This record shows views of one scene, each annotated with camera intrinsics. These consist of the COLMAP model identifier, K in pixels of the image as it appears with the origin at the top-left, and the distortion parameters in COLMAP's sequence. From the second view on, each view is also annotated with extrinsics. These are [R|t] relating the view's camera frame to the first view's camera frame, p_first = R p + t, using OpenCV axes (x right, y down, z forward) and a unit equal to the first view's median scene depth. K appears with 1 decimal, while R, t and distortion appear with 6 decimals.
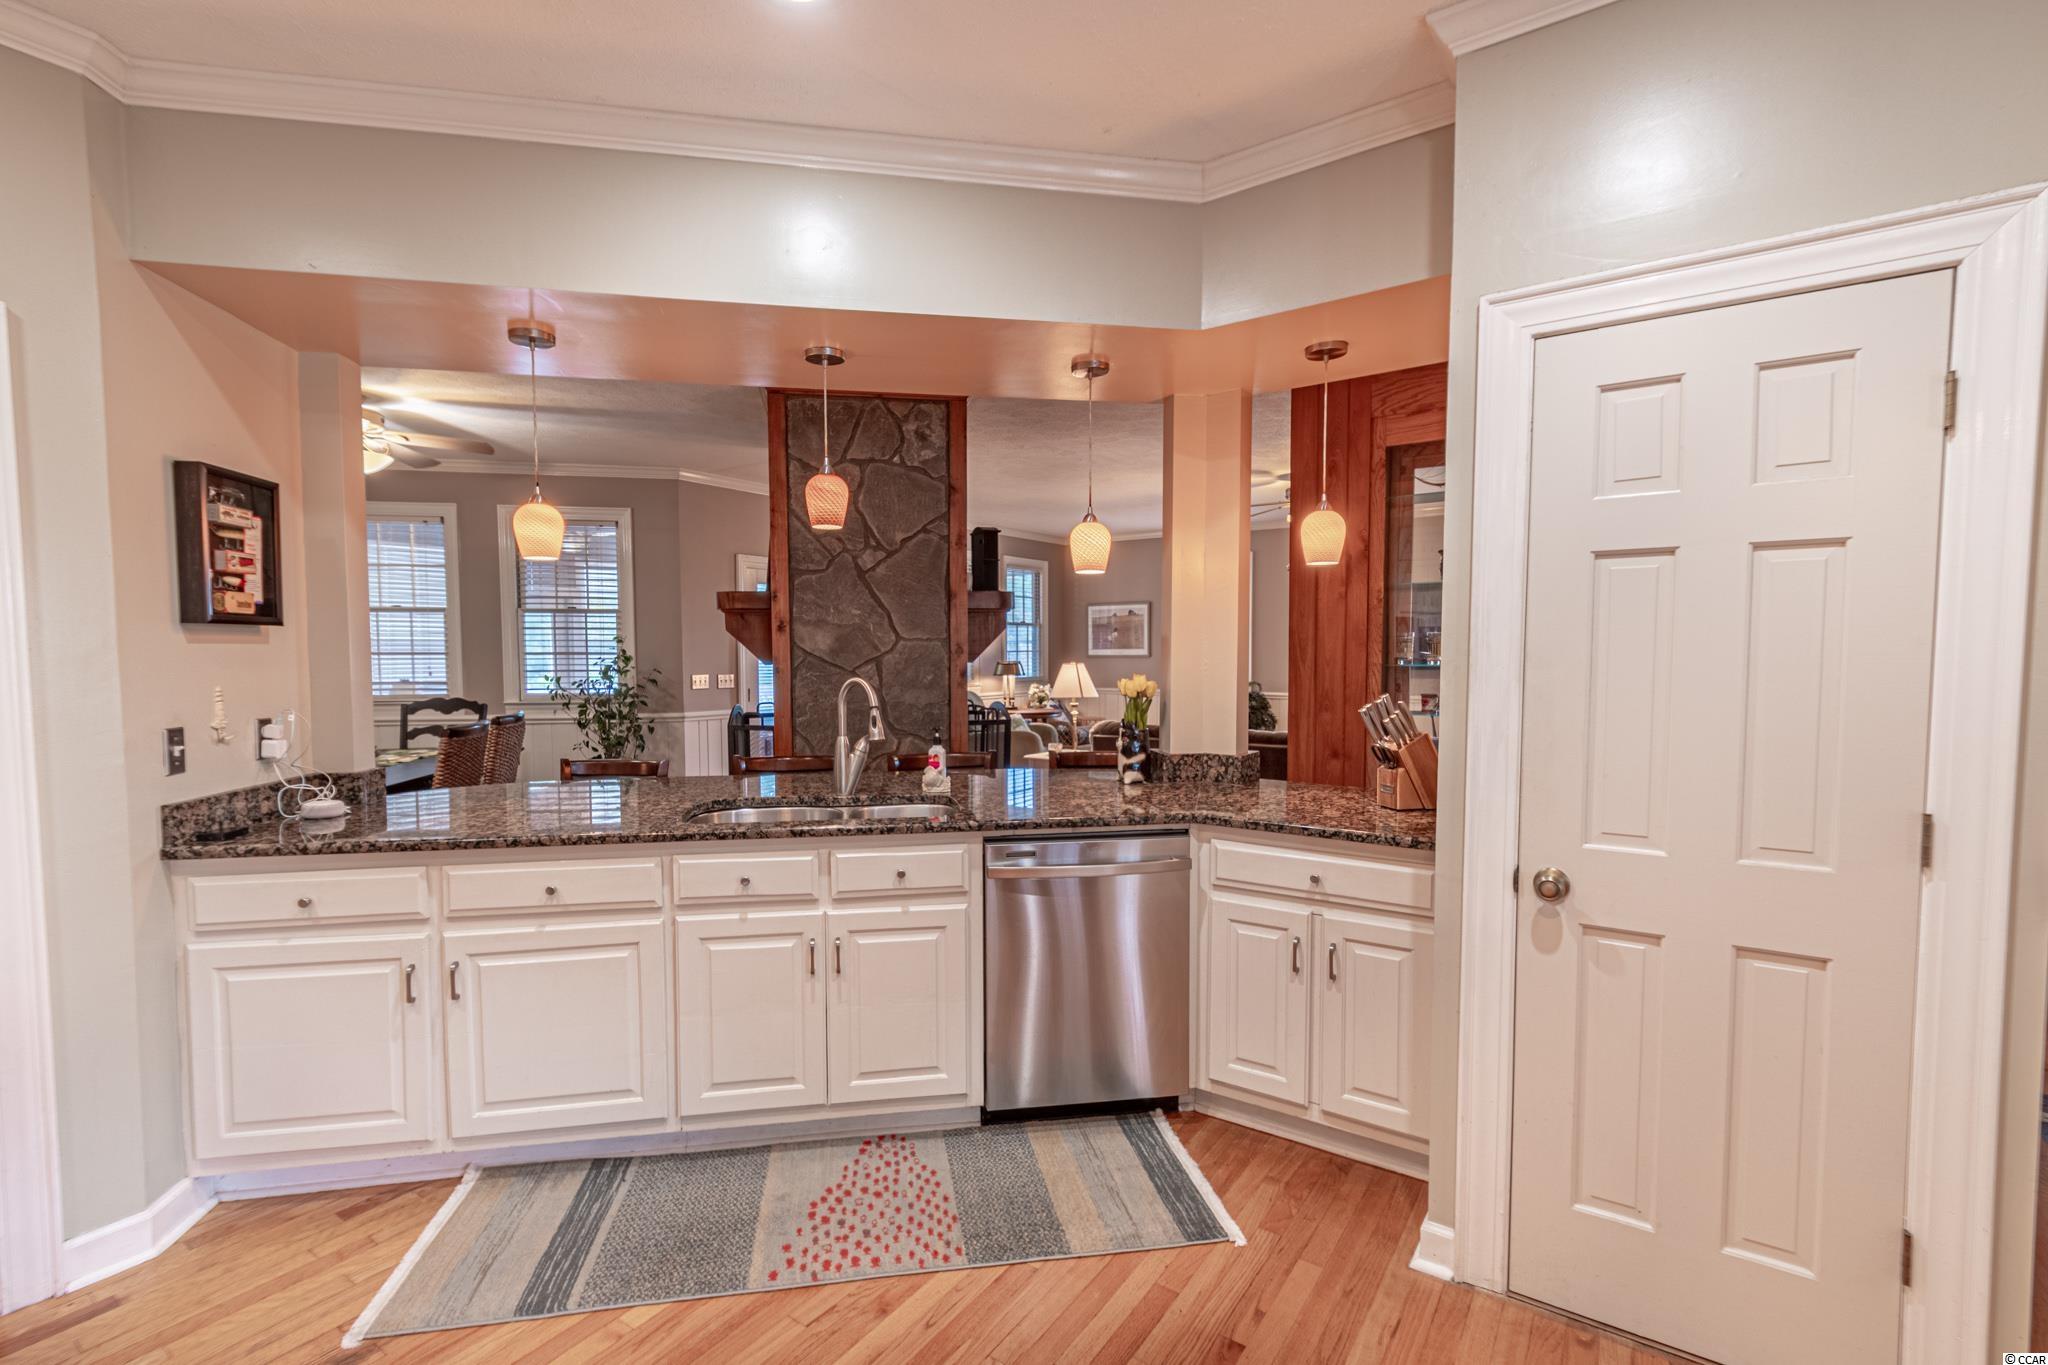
lens RADIAL K [[906.6, 0, 1009.6], [0, 906.6, 701.9], [0, 0, 1]] dist [0.010259, -0.000085]
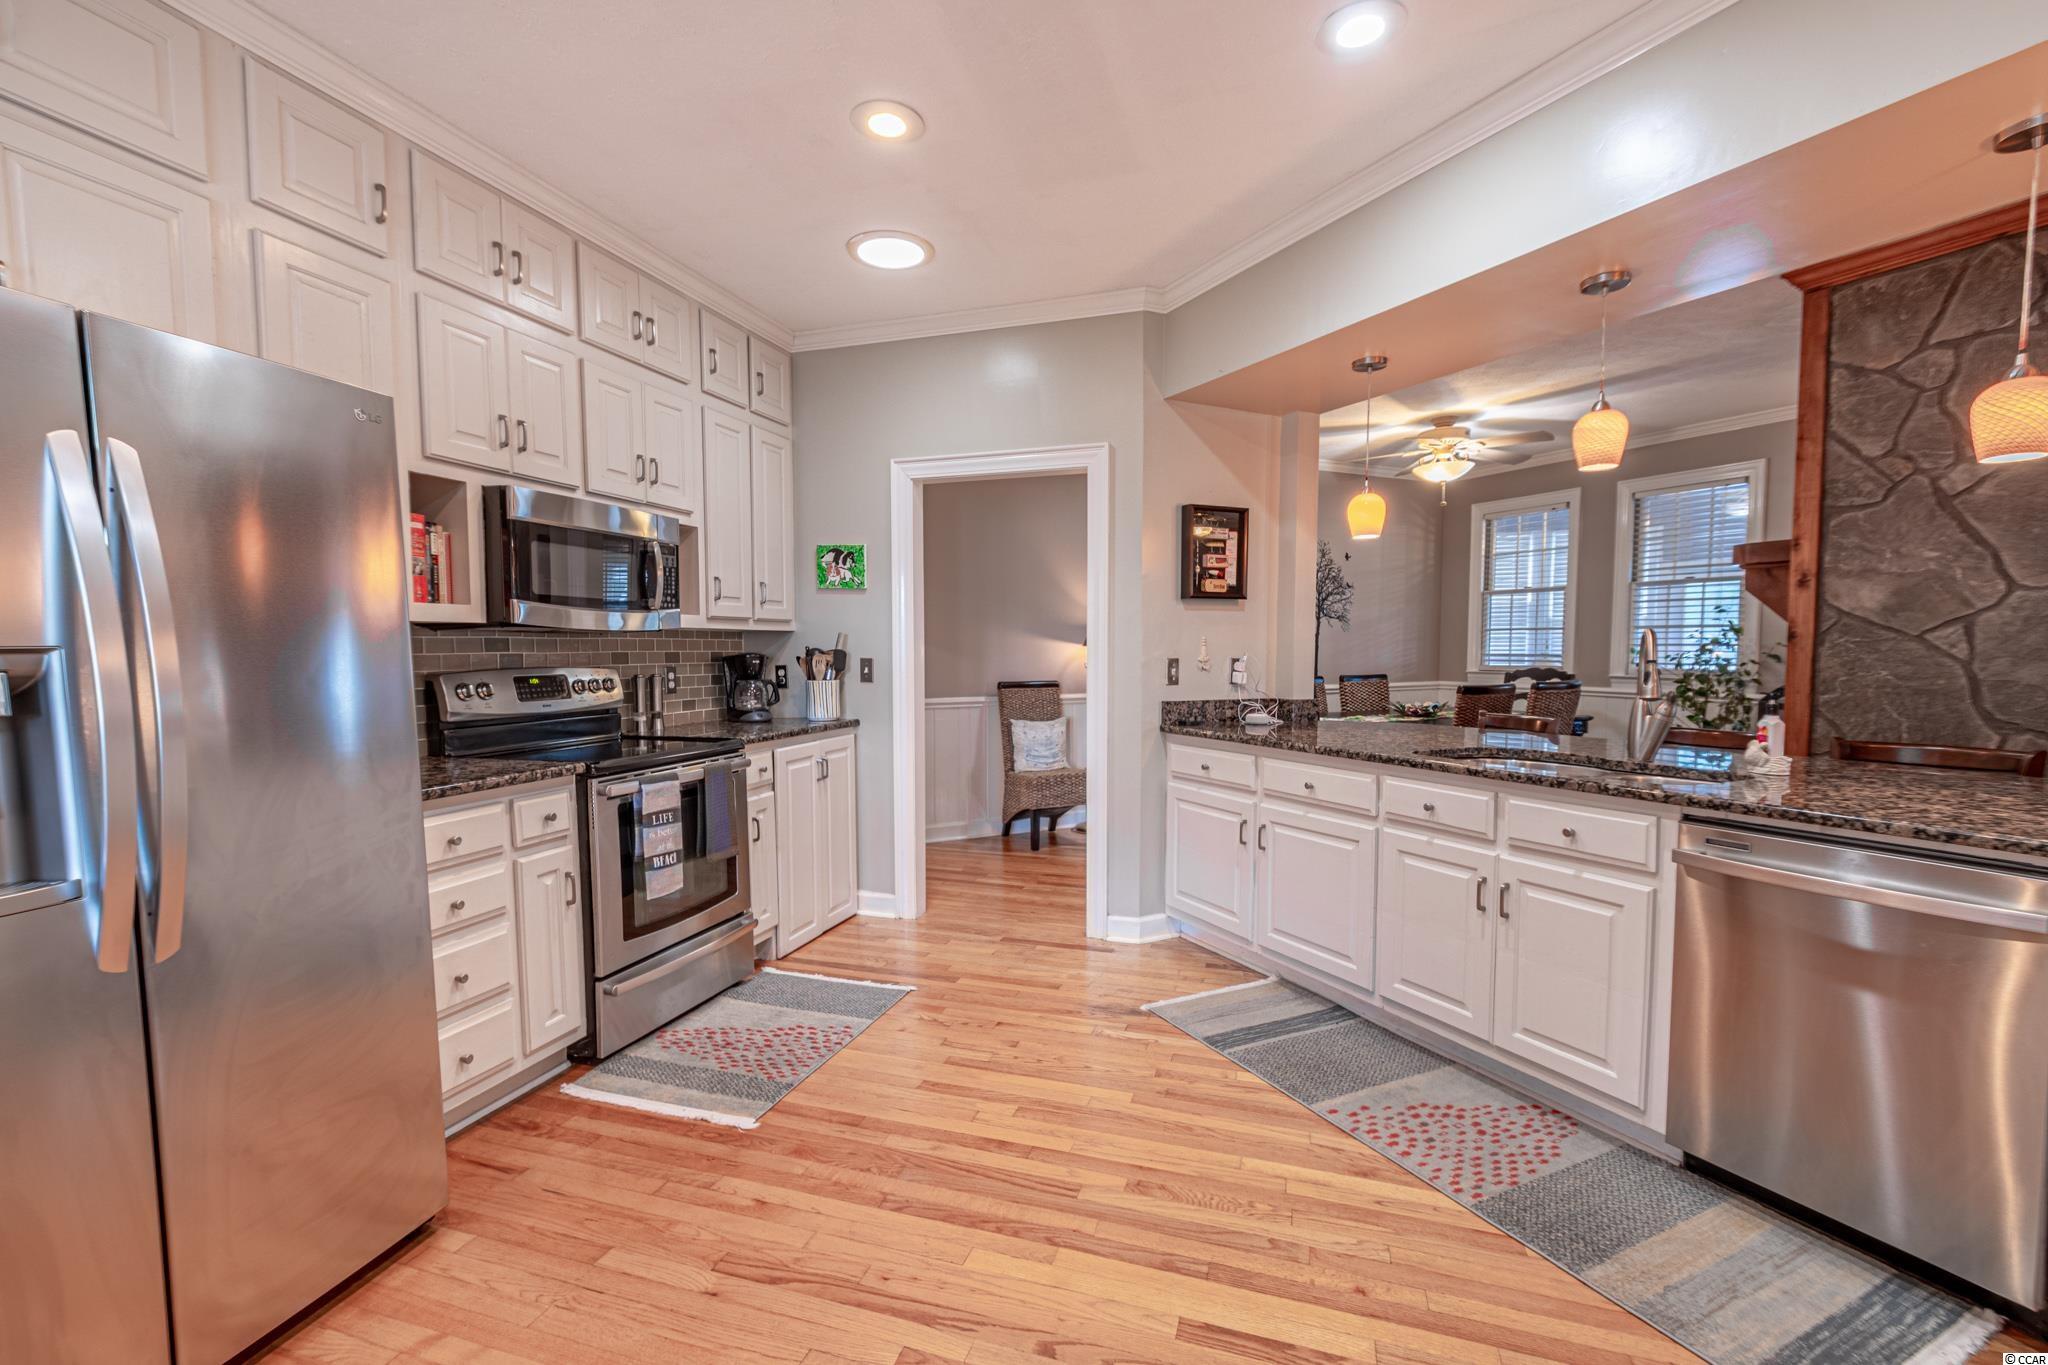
lens RADIAL K [[906.6, 0, 1033.0], [0, 906.6, 698.5], [0, 0, 1]] dist [0.010259, -0.000085]
pose [[0.307305, 0.056580, -0.949928, 0.525151], [-0.049552, 0.997828, 0.043402, 0.033480], [0.950320, 0.033733, 0.309441, 0.160500]]
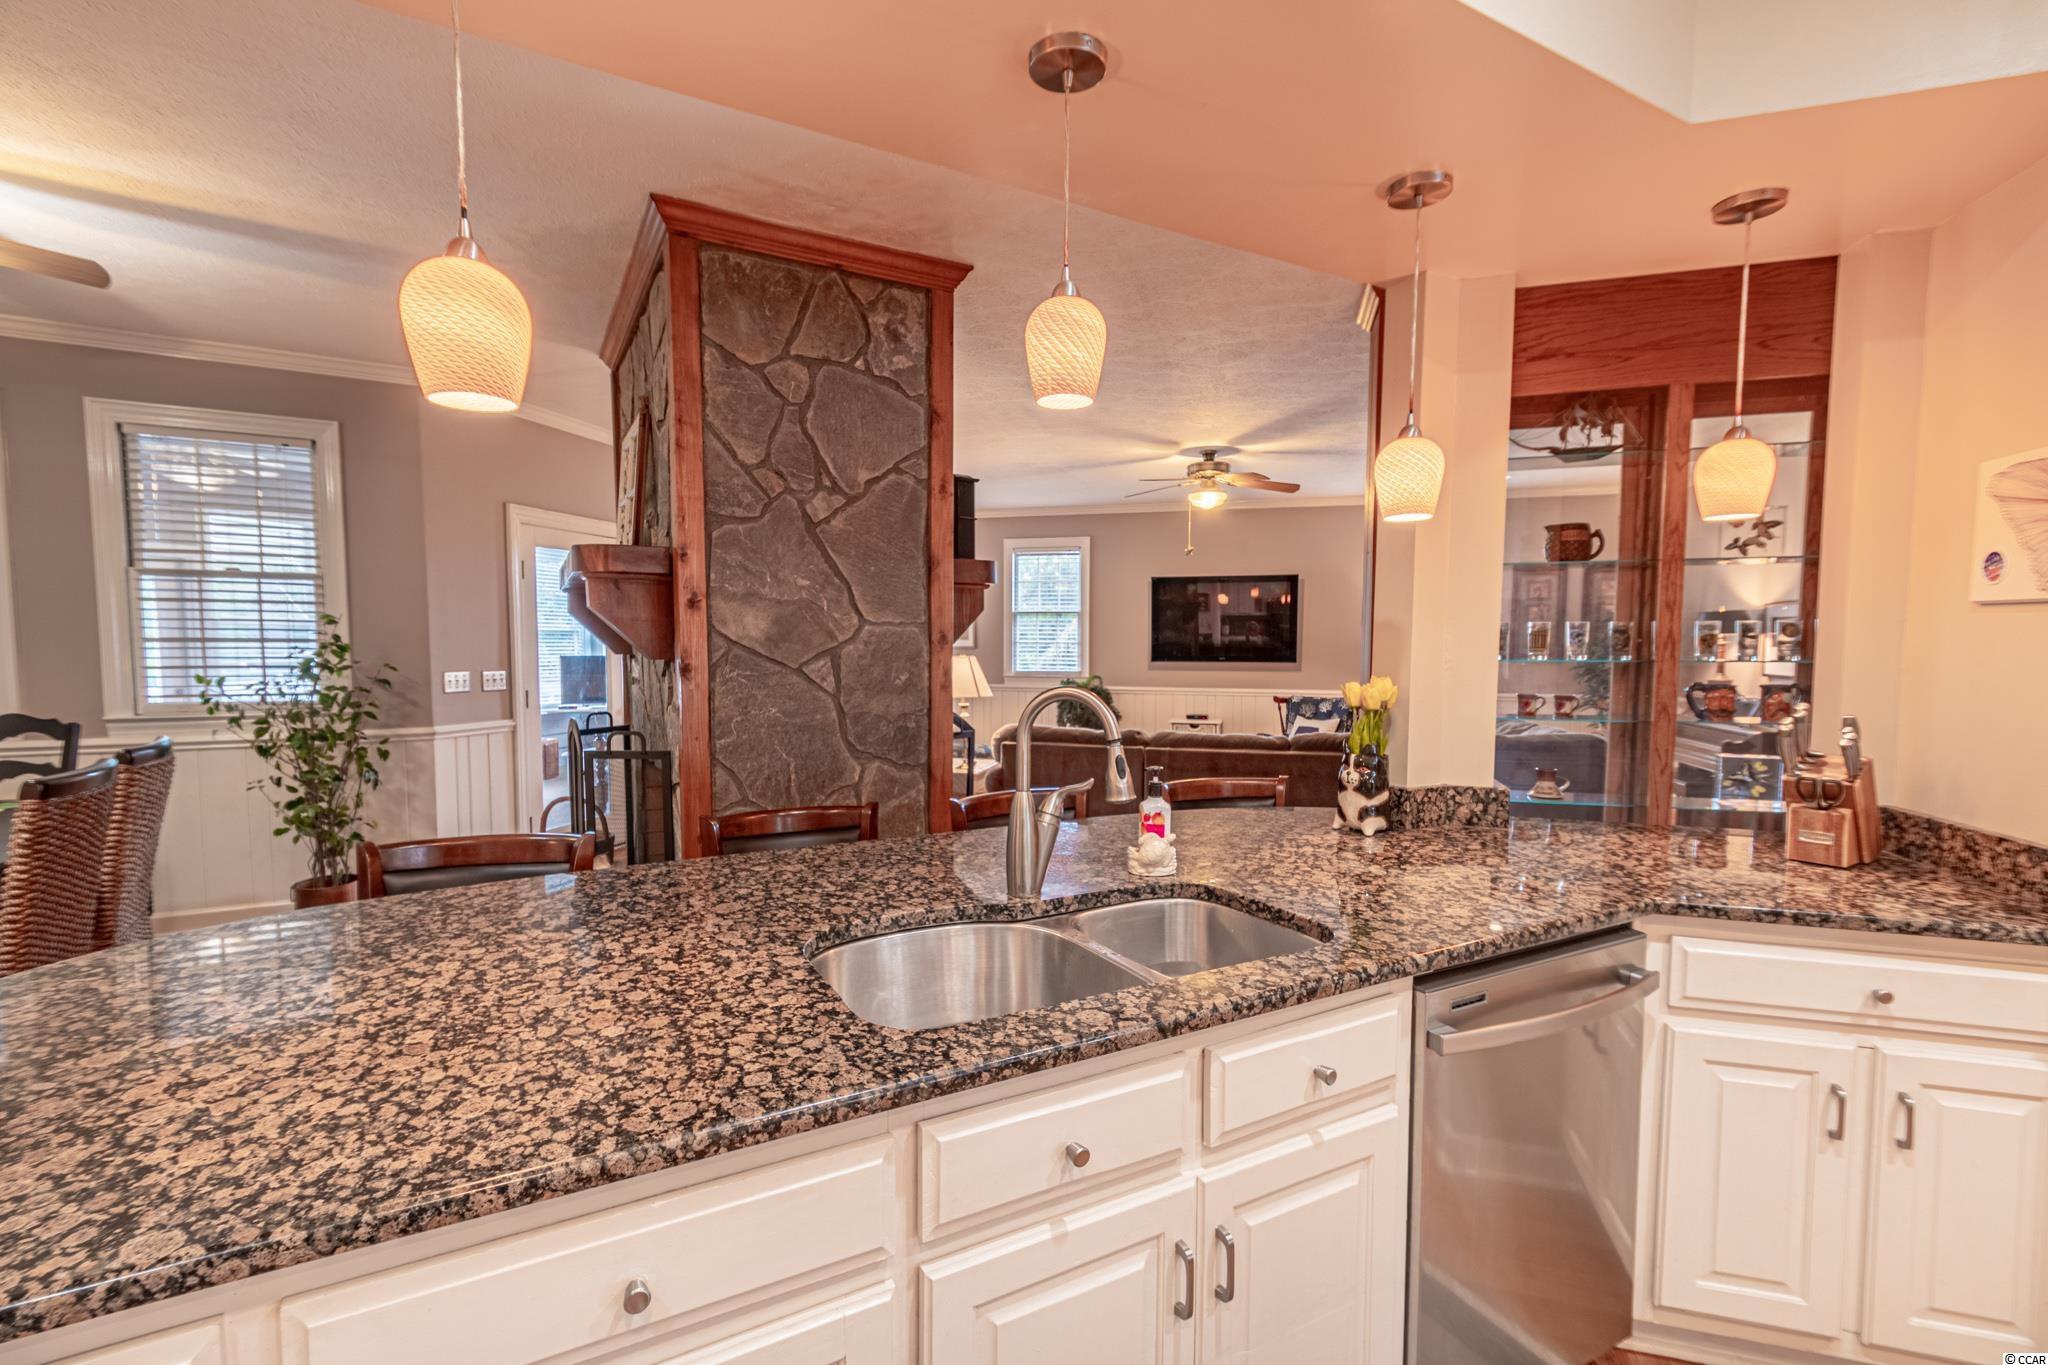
lens RADIAL K [[906.6, 0, 1023.0], [0, 906.6, 700.9], [0, 0, 1]] dist [0.010259, -0.000085]
pose [[0.947728, -0.014180, 0.318765, -0.390036], [0.011496, 0.999881, 0.010301, -0.025302], [-0.318873, -0.006098, 0.947778, 0.504931]]
